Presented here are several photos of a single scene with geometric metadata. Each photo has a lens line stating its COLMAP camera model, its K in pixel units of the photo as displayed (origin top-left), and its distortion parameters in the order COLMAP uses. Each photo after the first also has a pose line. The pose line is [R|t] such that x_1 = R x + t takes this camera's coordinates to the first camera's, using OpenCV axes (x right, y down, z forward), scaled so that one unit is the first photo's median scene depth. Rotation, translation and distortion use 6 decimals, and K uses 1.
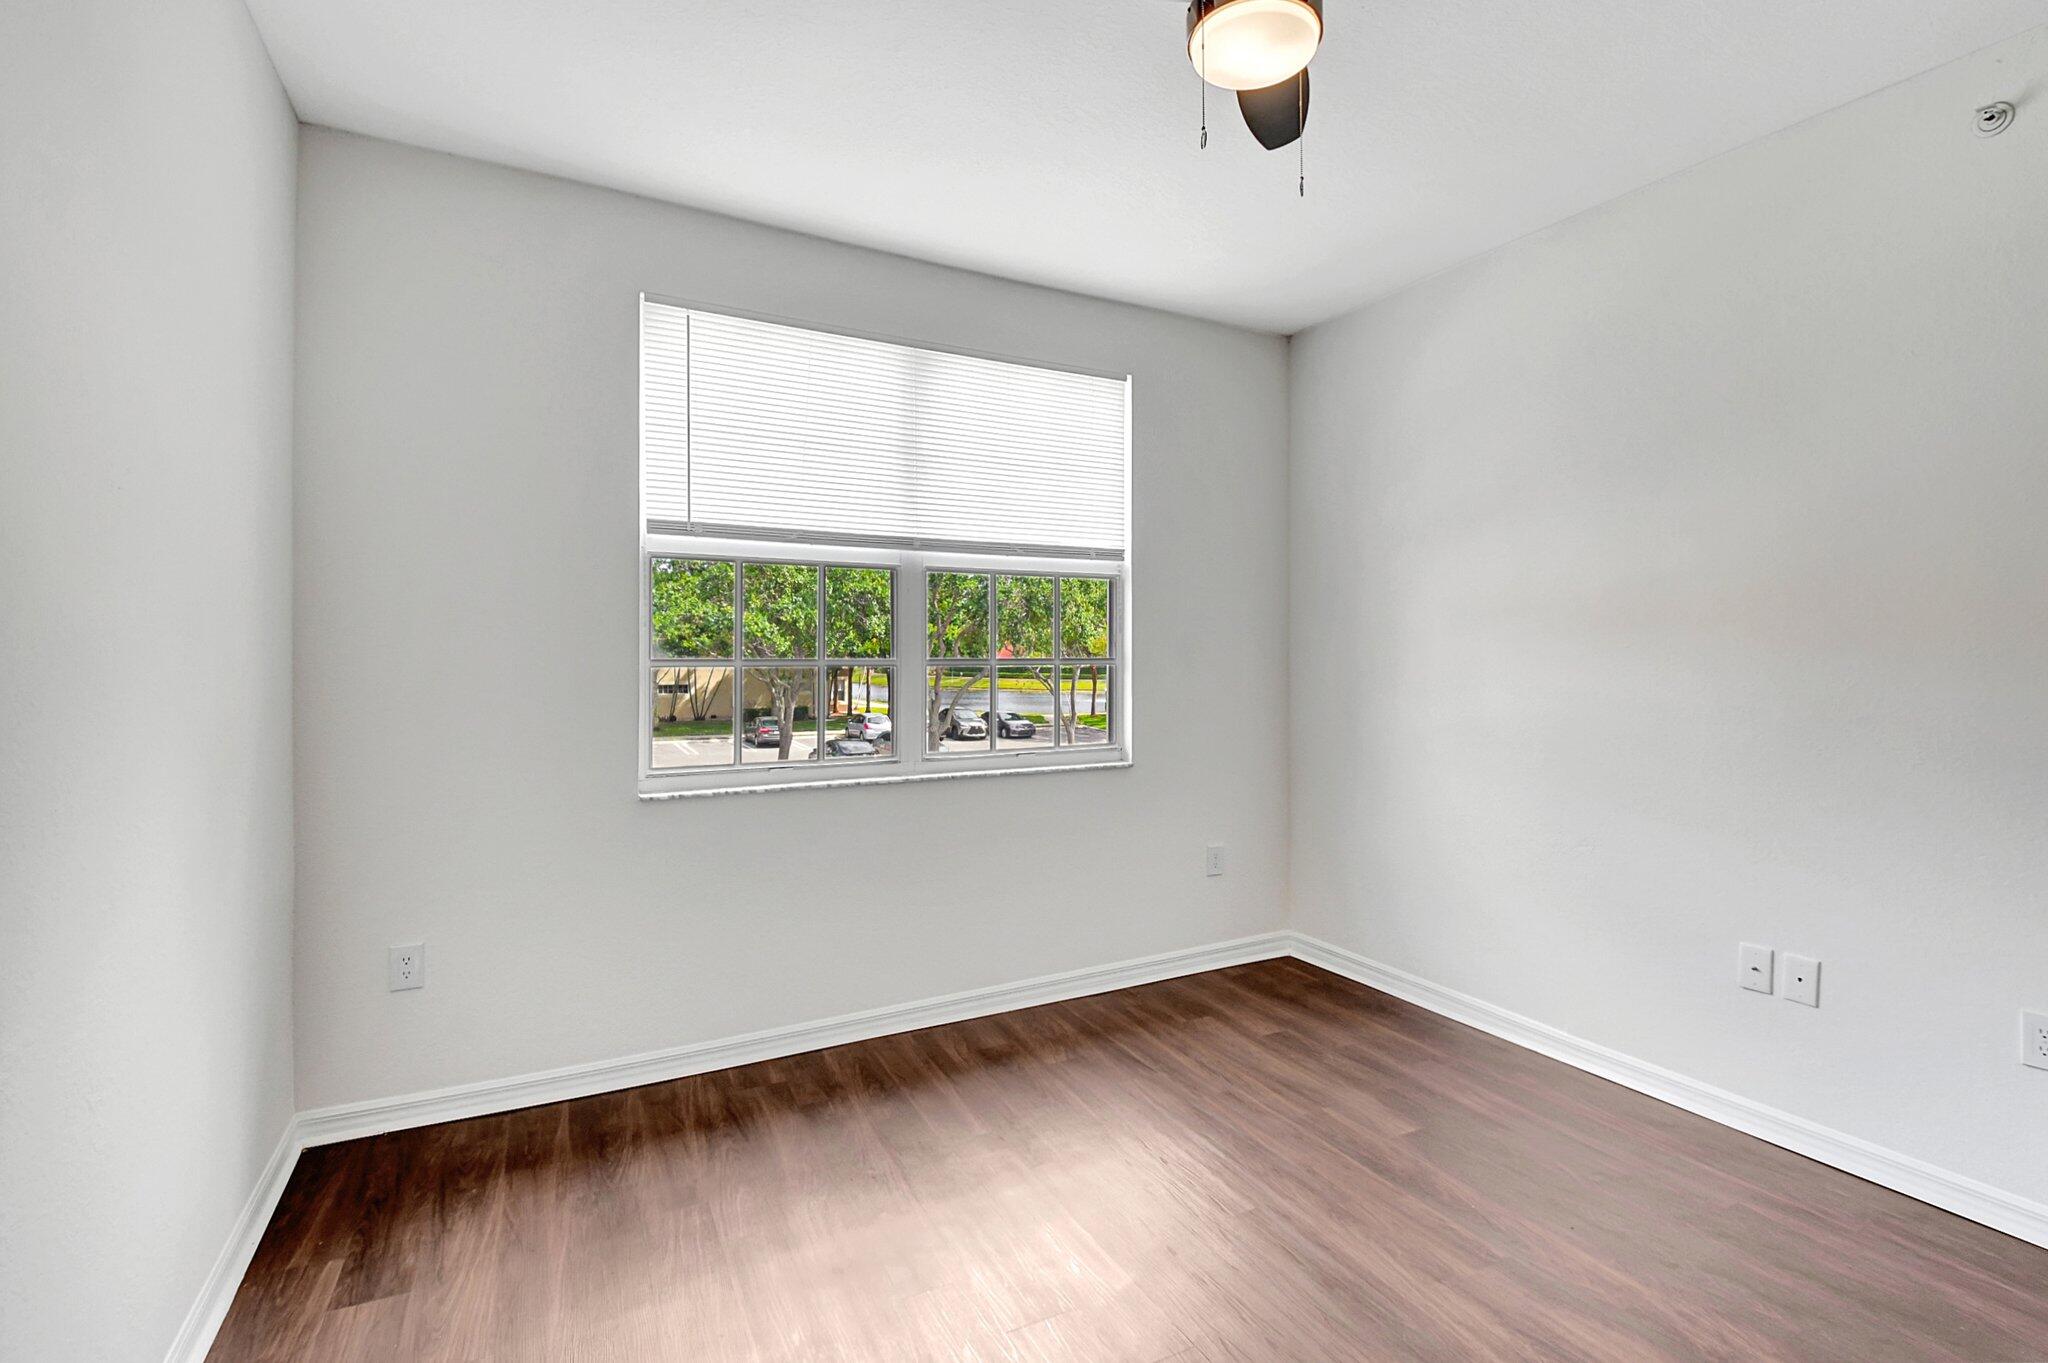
lens RADIAL K [[949.6, 0, 1017.8], [0, 949.6, 661.3], [0, 0, 1]] dist [-0.002891, -0.012506]
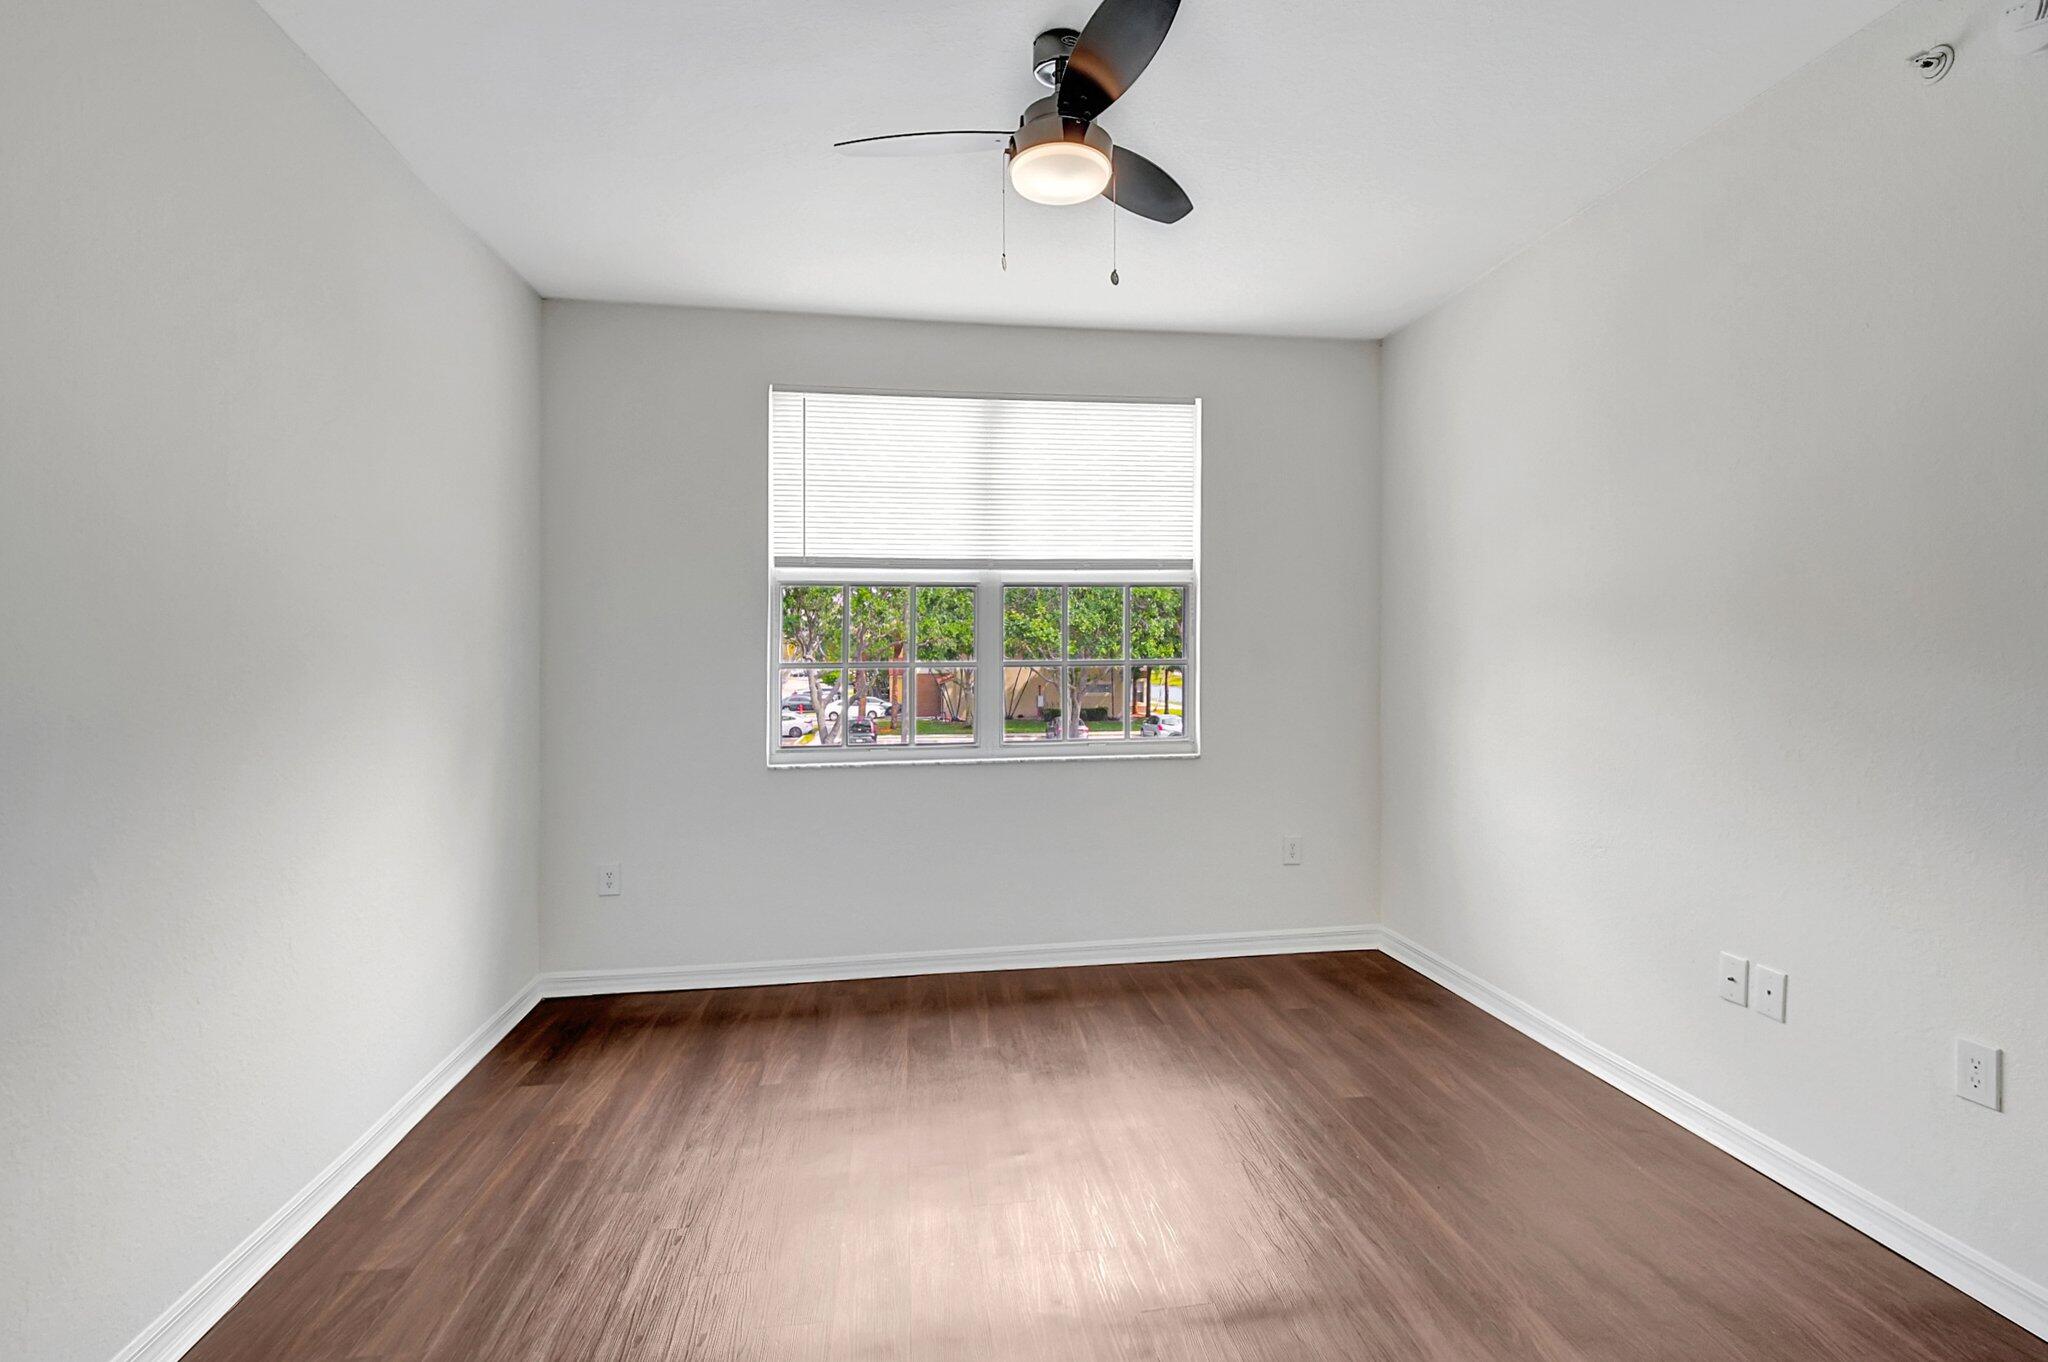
lens RADIAL K [[949.6, 0, 1017.6], [0, 949.6, 660.7], [0, 0, 1]] dist [-0.002891, -0.012506]
pose [[0.941762, -0.007197, -0.336204, 0.339491], [0.006222, 0.999973, -0.003976, 0.002180], [0.336224, 0.001653, 0.941781, -0.116572]]
